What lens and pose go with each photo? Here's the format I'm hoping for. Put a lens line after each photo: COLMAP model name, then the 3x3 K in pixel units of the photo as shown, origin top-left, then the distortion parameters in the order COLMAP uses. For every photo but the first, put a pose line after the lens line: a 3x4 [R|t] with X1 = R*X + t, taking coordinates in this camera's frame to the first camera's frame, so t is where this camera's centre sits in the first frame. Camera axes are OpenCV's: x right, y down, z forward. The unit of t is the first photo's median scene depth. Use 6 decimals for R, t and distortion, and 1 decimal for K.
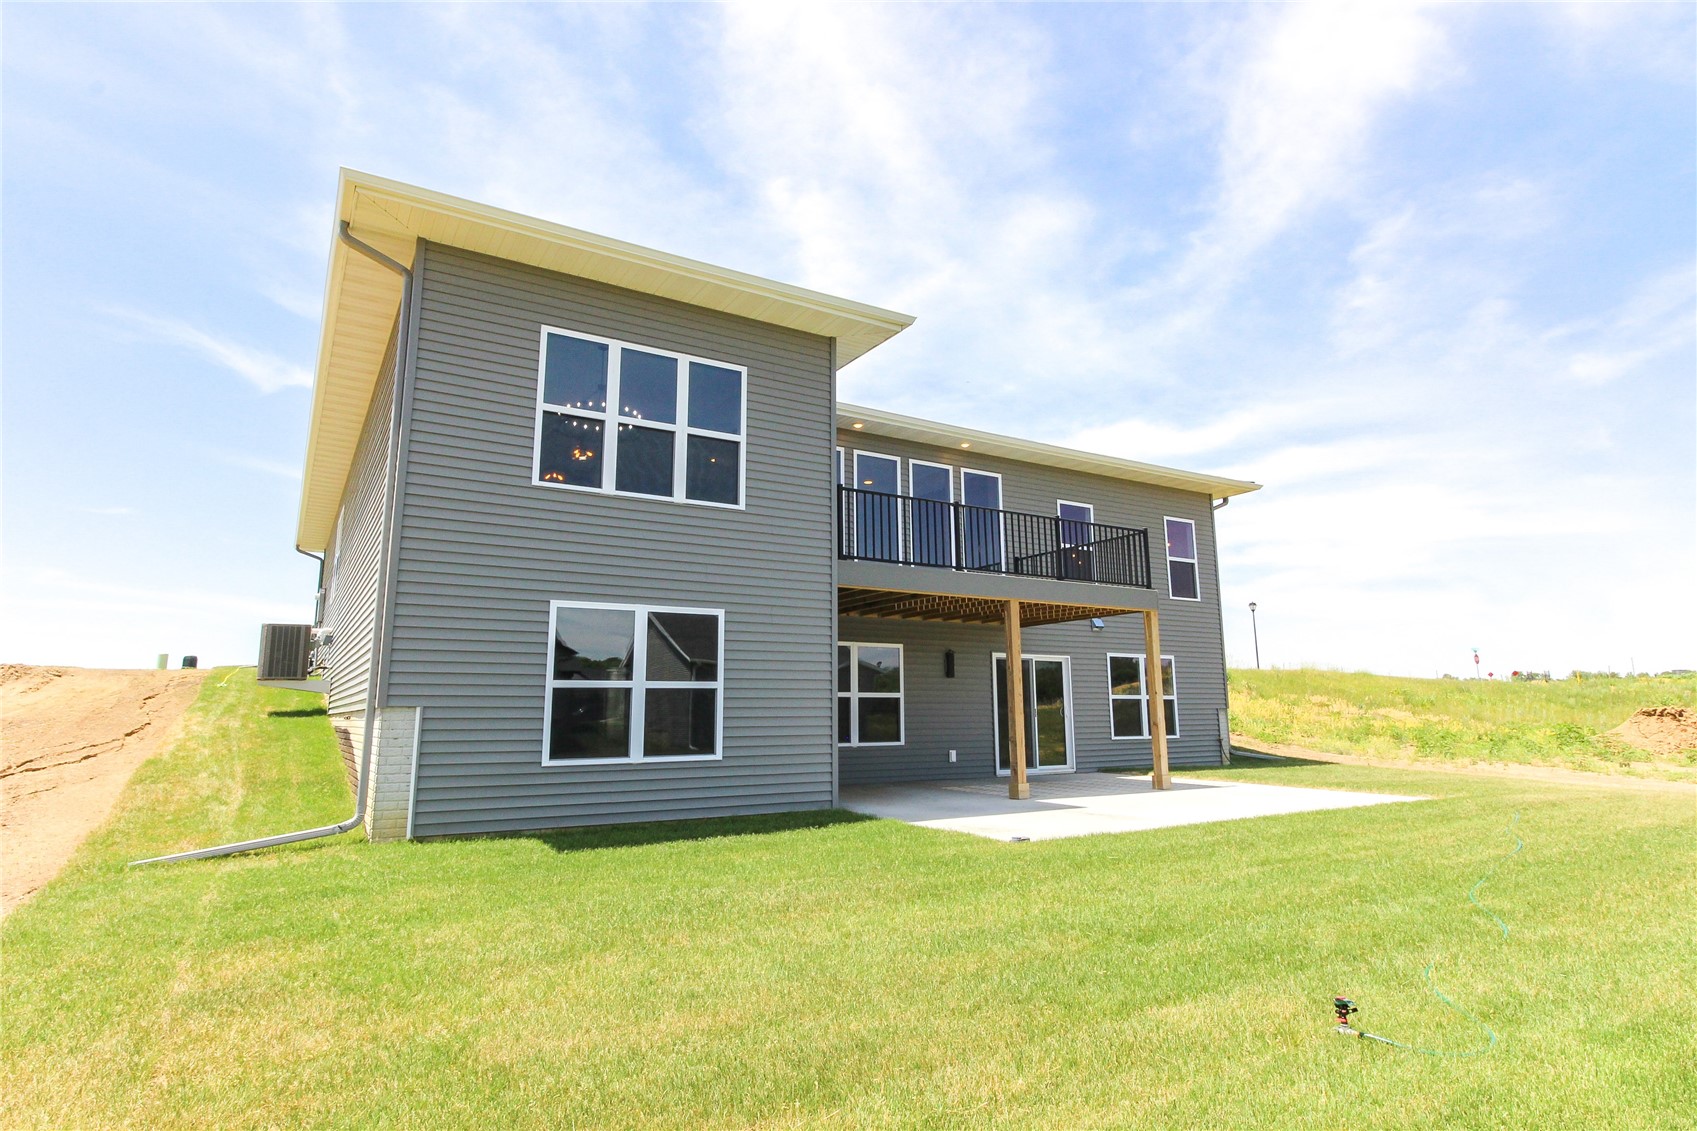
lens RADIAL K [[821.8, 0, 848.5], [0, 821.8, 565.5], [0, 0, 1]] dist [0.000477, 0.000020]
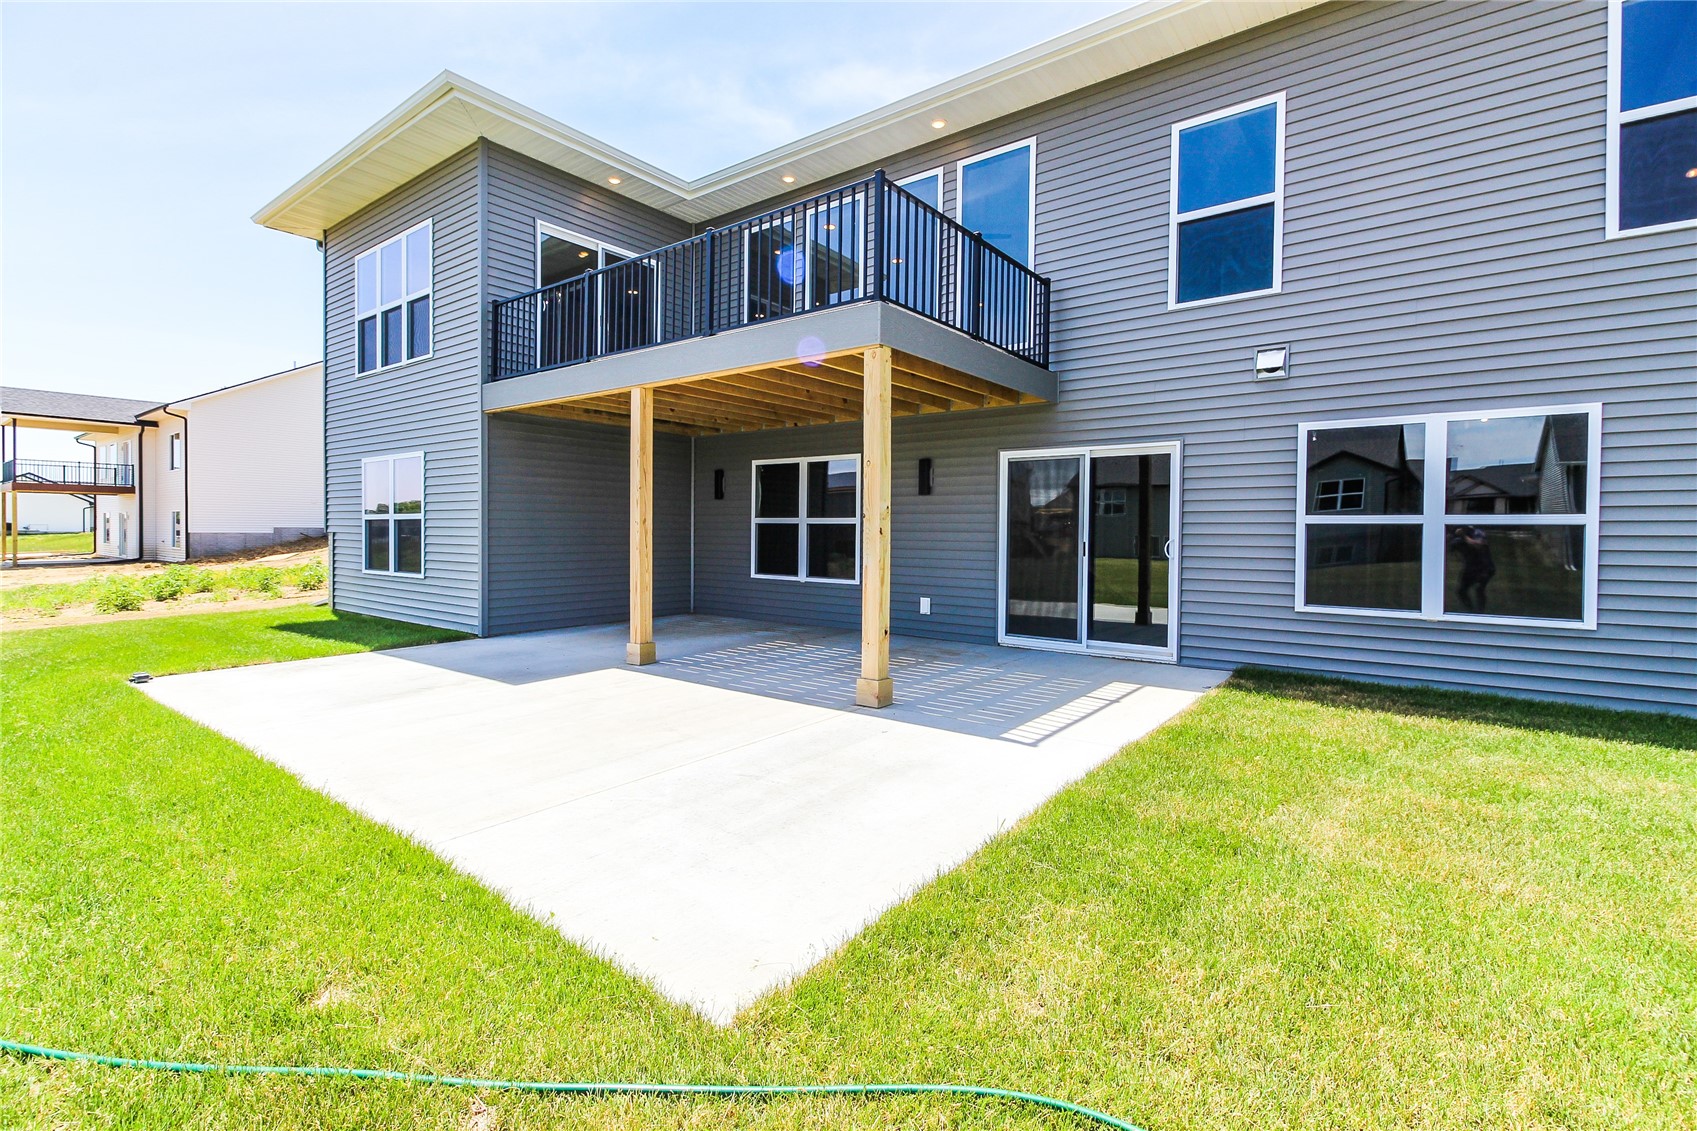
lens RADIAL K [[780.3, 0, 852.6], [0, 780.3, 542.5], [0, 0, 1]] dist [-0.000020, 0.000002]
pose [[0.322073, 0.005376, -0.946699, 0.718676], [0.145845, 0.987765, 0.055226, 0.130127], [0.935413, -0.155858, 0.317349, 0.723547]]
